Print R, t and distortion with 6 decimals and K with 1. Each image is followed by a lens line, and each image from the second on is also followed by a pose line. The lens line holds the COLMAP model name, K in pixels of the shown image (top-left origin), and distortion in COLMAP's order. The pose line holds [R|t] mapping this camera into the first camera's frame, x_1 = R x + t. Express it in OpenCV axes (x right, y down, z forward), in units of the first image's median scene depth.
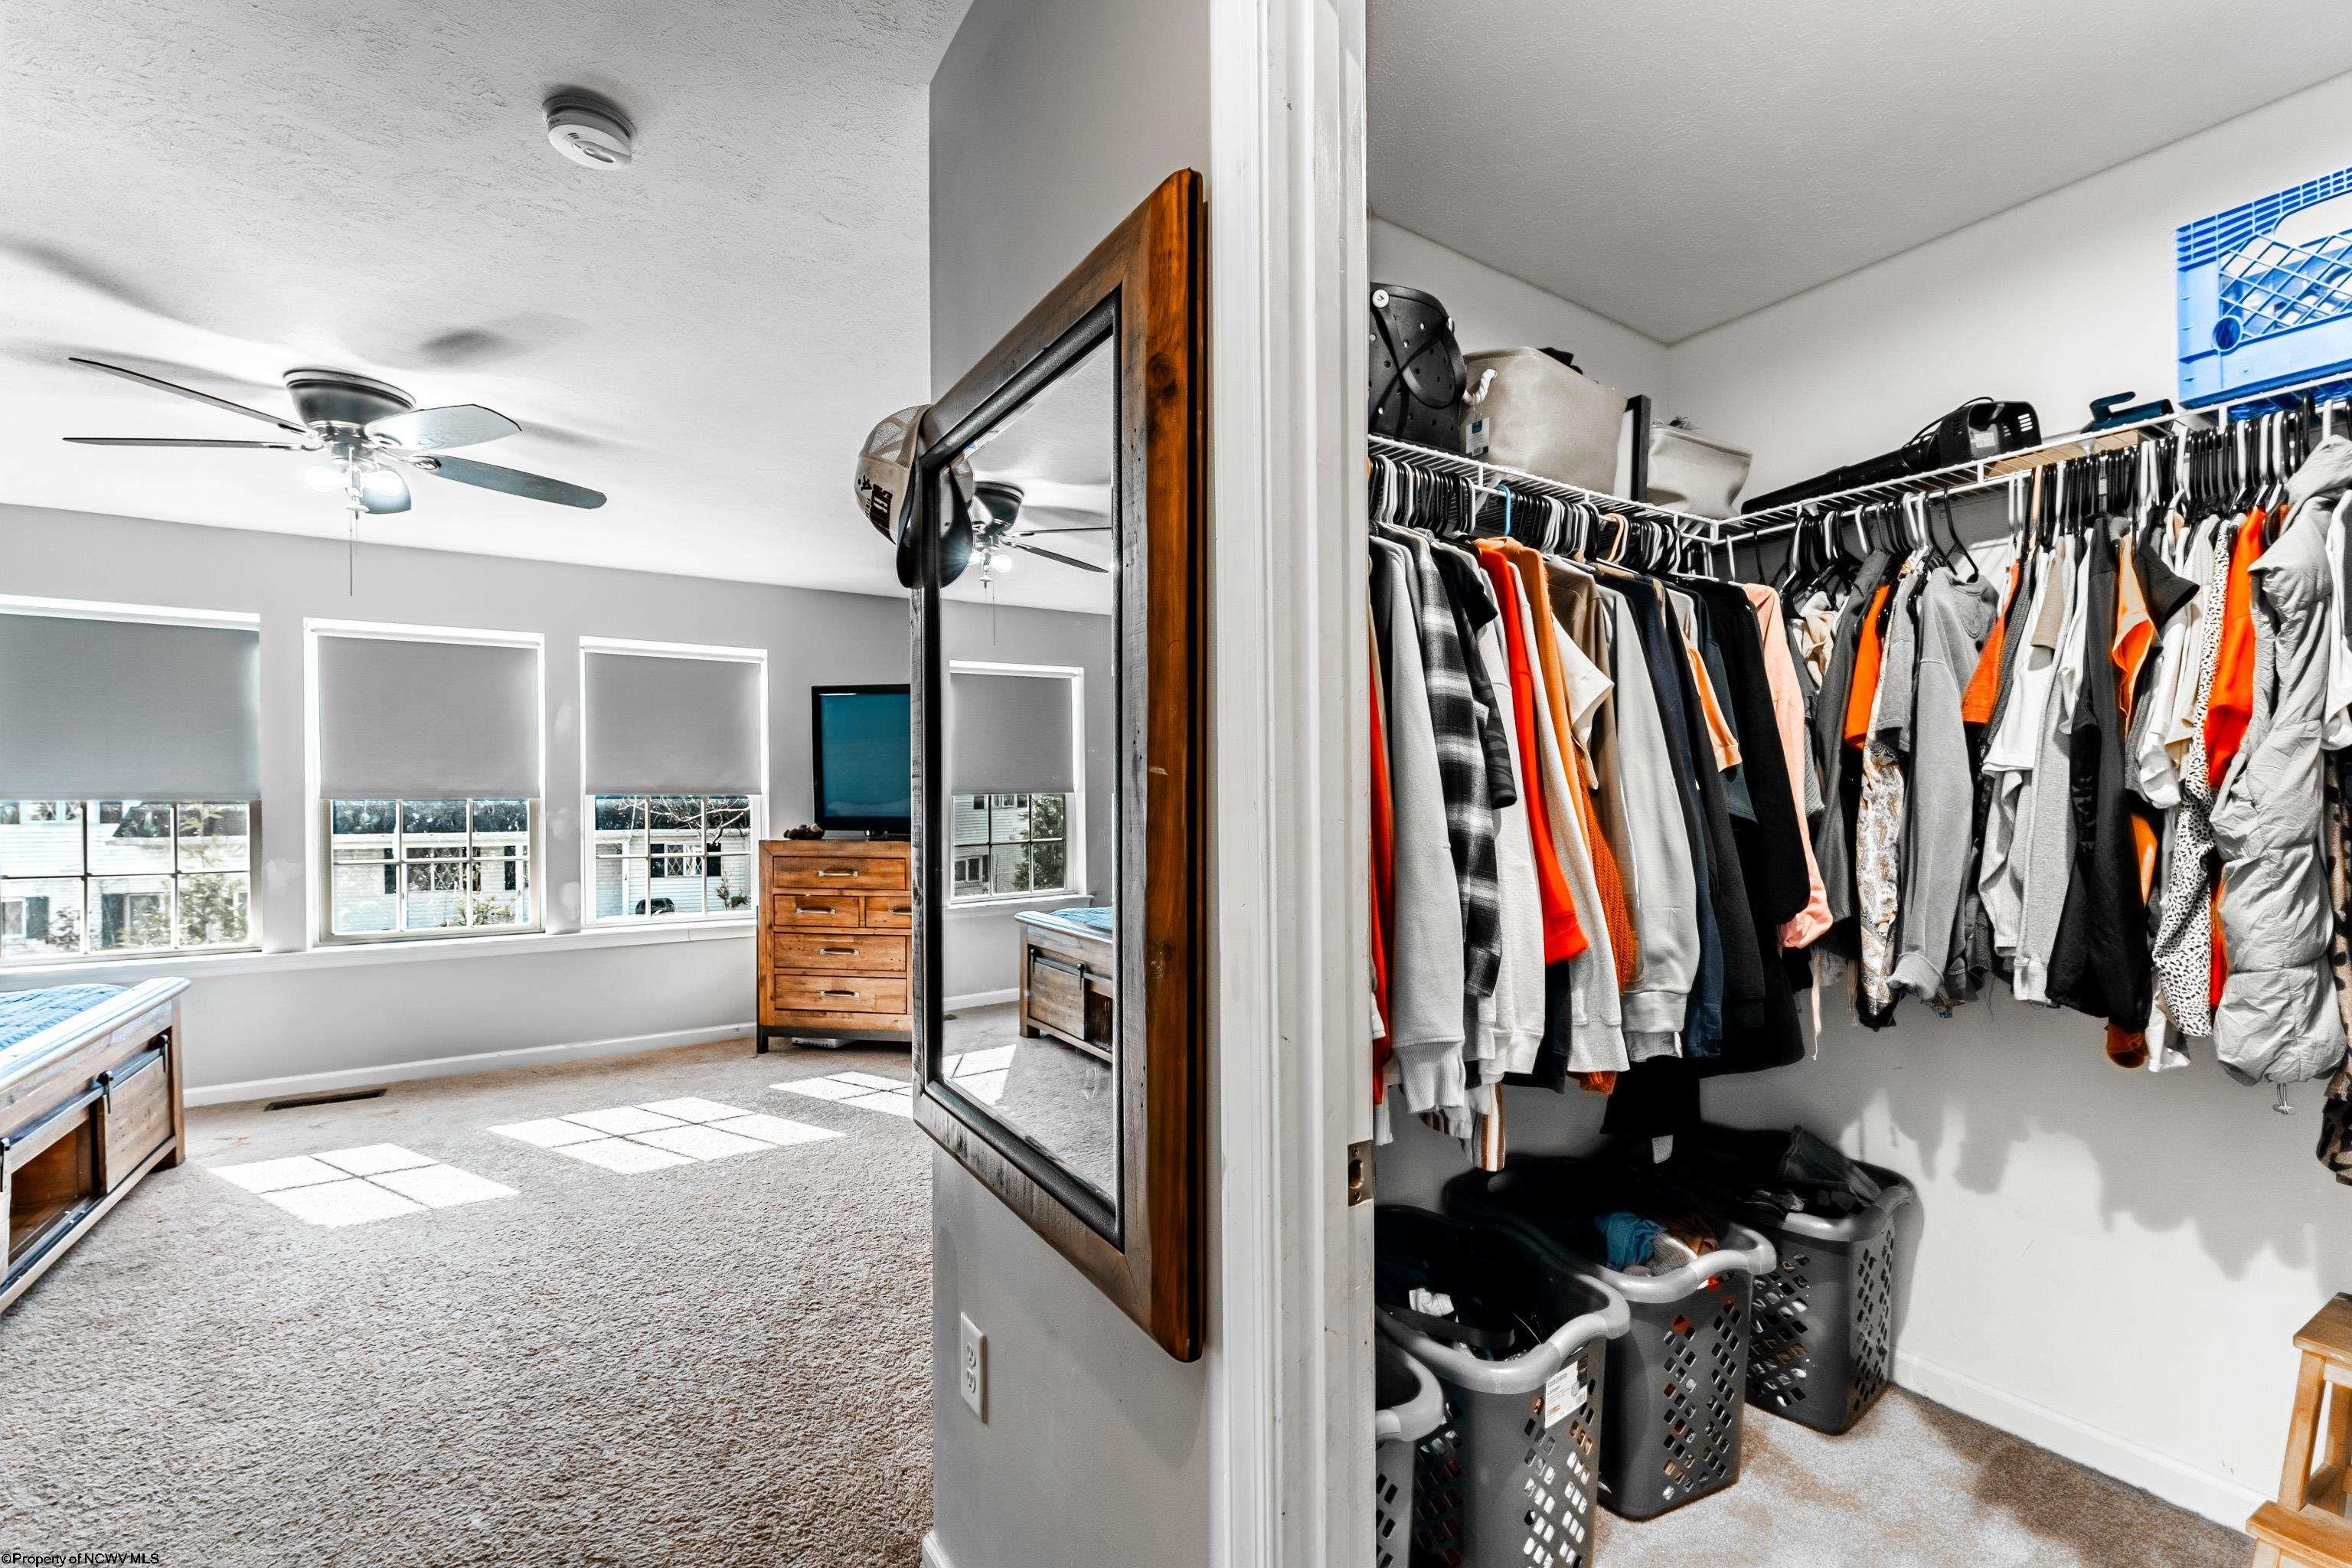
lens RADIAL K [[984.4, 0, 1179.7], [0, 984.4, 802.5], [0, 0, 1]] dist [-0.000394, -0.000608]
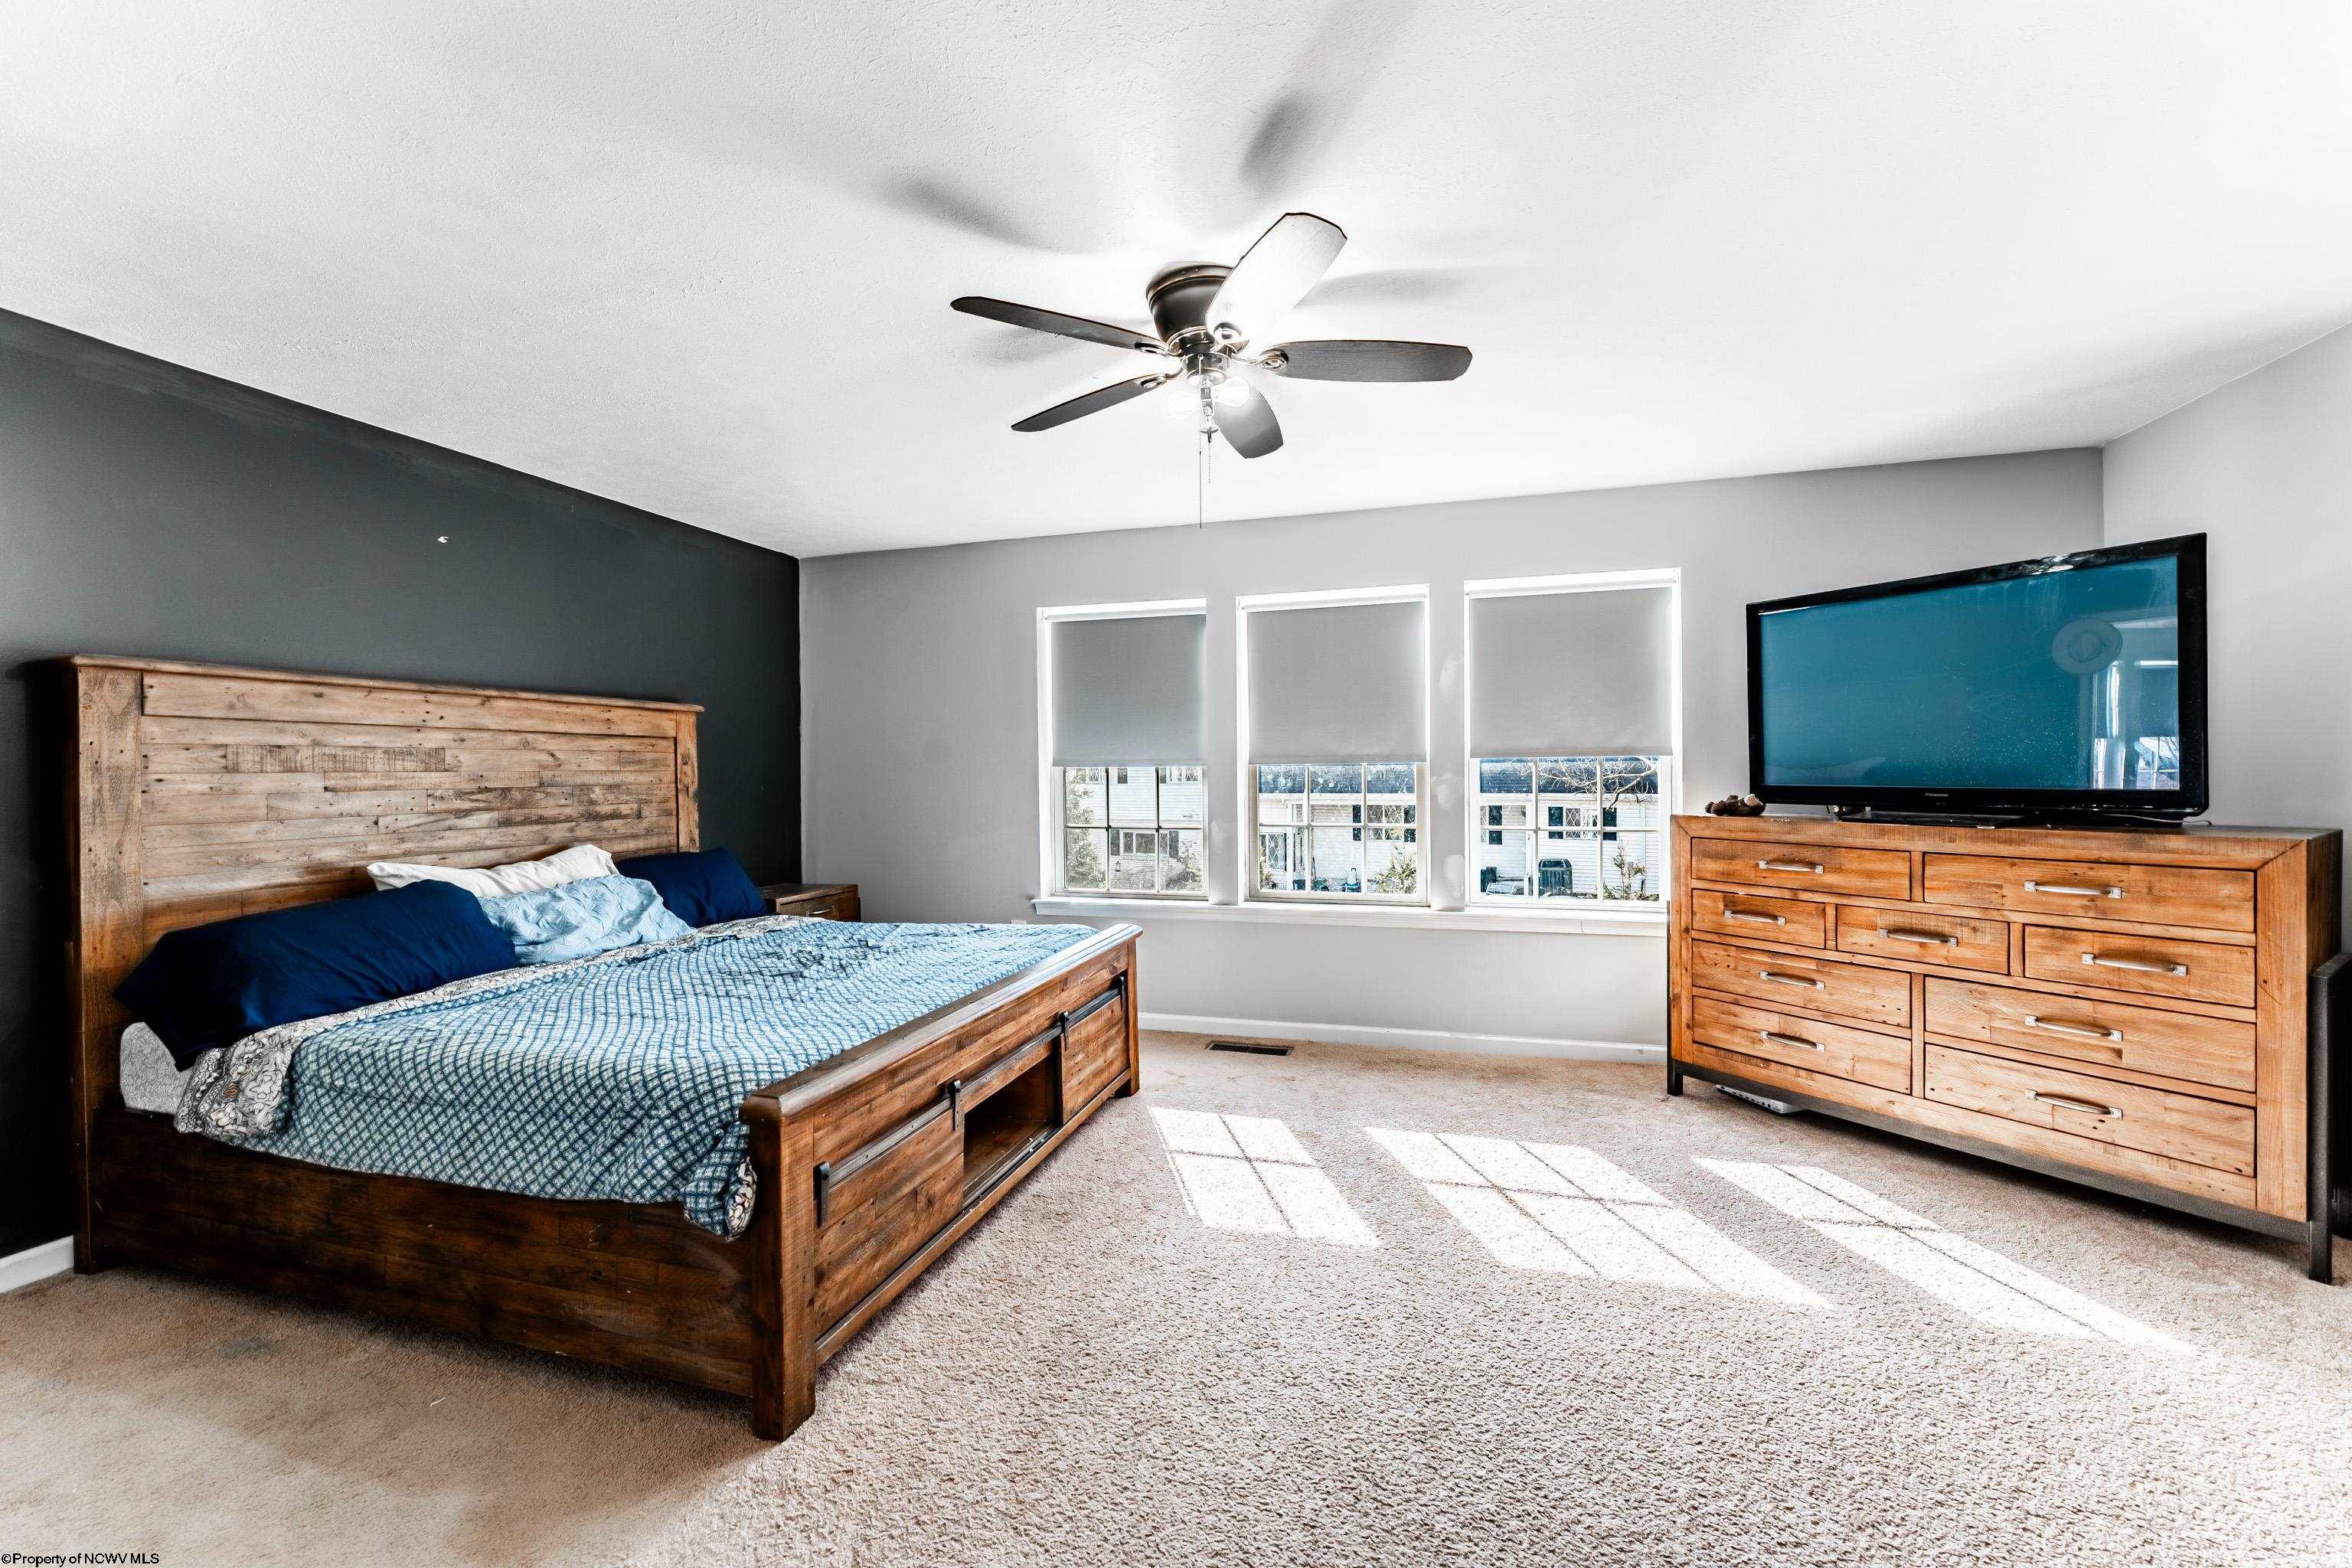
lens RADIAL K [[958.1, 0, 1176.0], [0, 958.1, 784.0], [0, 0, 1]] dist [-0.001915, -0.000225]
pose [[0.646995, 0.008470, -0.762447, -0.115548], [0.004576, 0.999877, 0.014991, 0.001590], [0.762481, -0.013188, 0.646876, 0.239184]]
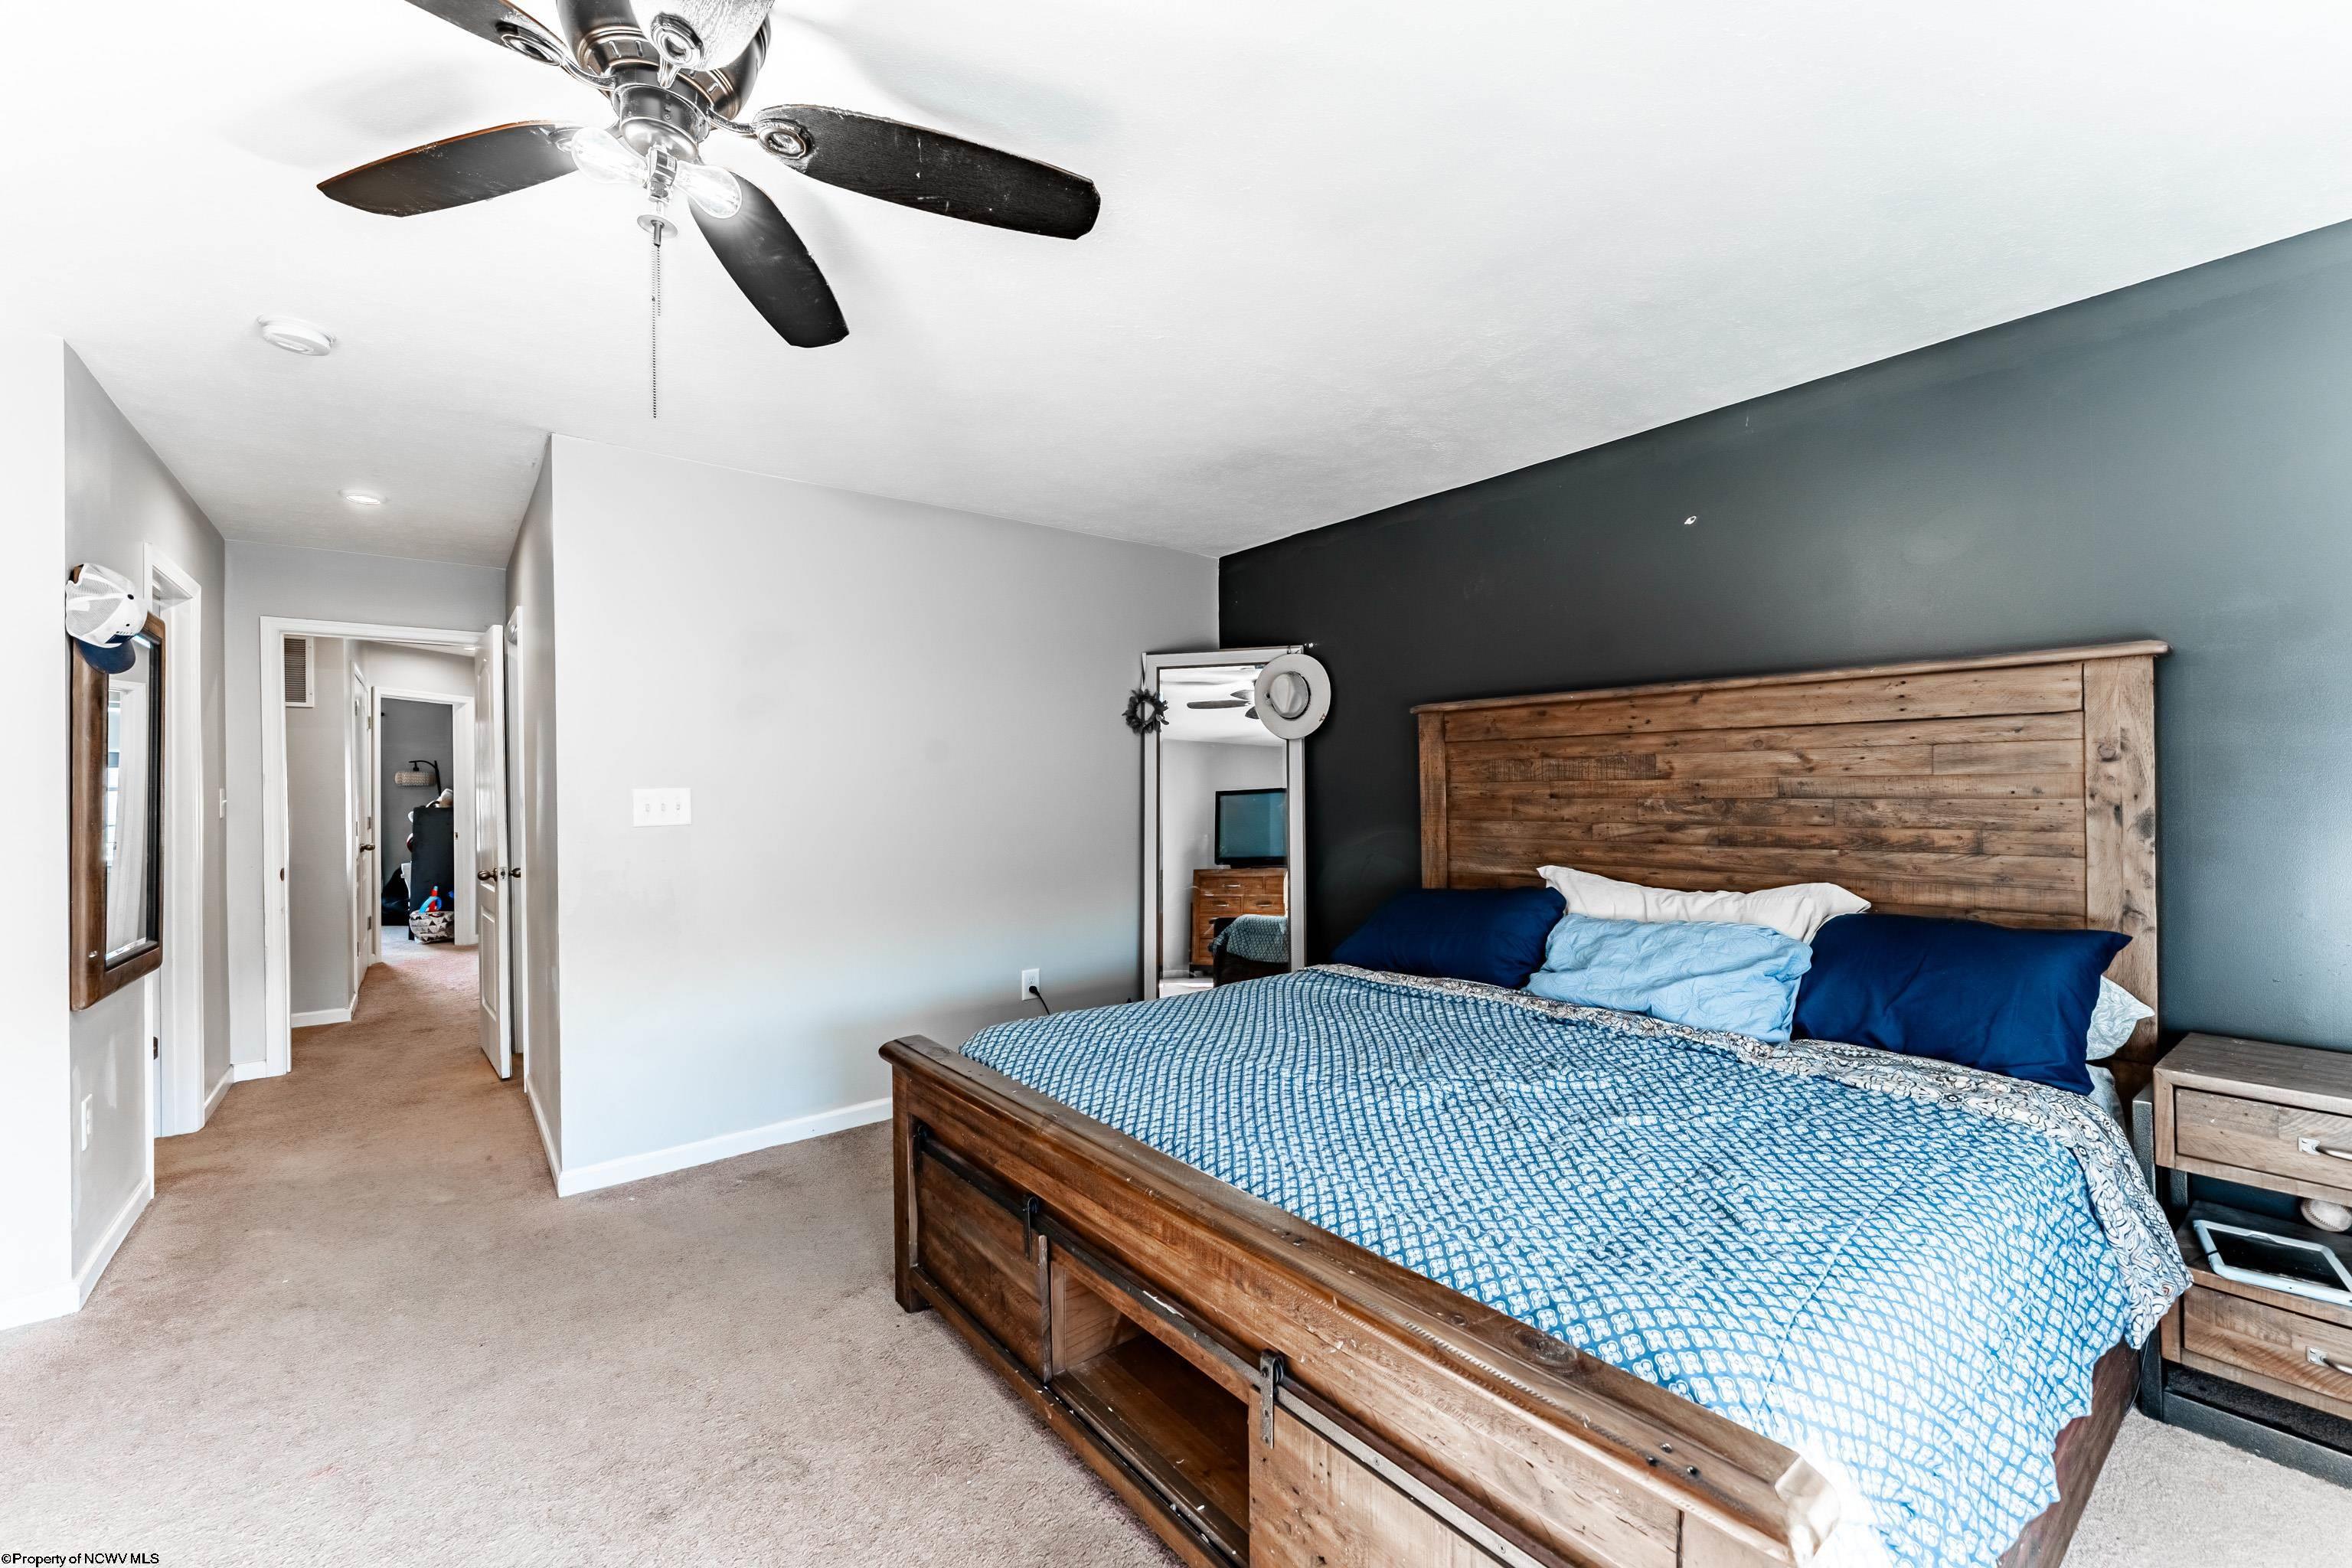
lens RADIAL K [[958.1, 0, 1176.0], [0, 958.1, 784.0], [0, 0, 1]] dist [-0.001915, -0.000225]
pose [[-0.996446, 0.010605, -0.083566, -0.288410], [0.011007, 0.999930, -0.004359, 0.002104], [0.083514, -0.005264, -0.996493, 0.465954]]
